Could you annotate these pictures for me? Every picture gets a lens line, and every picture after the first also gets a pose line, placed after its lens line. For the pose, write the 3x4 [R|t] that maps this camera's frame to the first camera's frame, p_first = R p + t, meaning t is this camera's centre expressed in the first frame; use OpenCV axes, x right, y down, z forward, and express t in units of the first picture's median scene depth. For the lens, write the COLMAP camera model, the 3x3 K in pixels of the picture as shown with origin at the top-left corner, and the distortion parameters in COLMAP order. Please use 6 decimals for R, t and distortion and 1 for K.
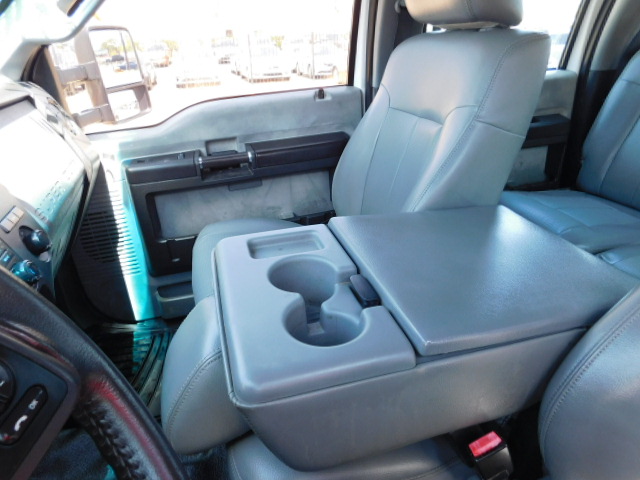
lens RADIAL K [[421.4, 0, 320.0], [0, 421.4, 240.0], [0, 0, 1]] dist [-0.077266, 0.061919]
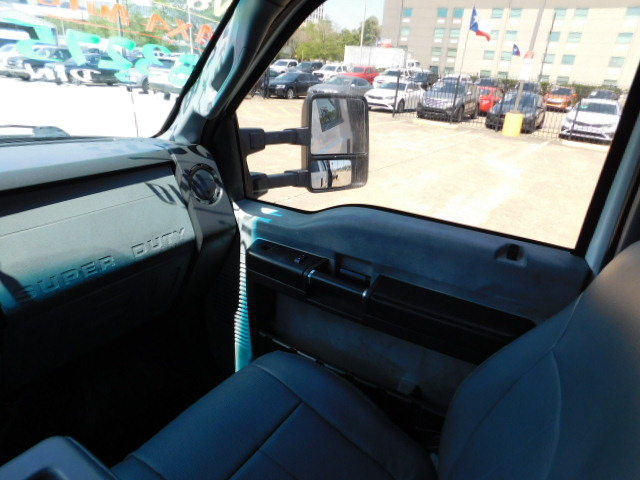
lens RADIAL K [[421.4, 0, 320.0], [0, 421.4, 240.0], [0, 0, 1]] dist [-0.077266, 0.061919]
pose [[0.642189, 0.366082, -0.673482, 0.231771], [-0.415309, 0.904631, 0.095715, -0.314042], [0.644292, 0.218236, 0.732981, 0.374563]]
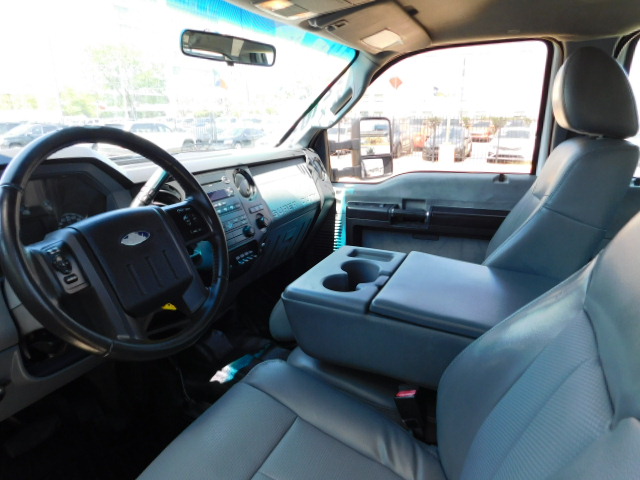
lens RADIAL K [[421.4, 0, 320.0], [0, 421.4, 240.0], [0, 0, 1]] dist [-0.077266, 0.061919]
pose [[0.753449, 0.212220, -0.622316, 0.408764], [-0.309770, 0.949428, -0.051275, 0.050880], [0.579962, 0.231408, 0.781085, -0.221728]]
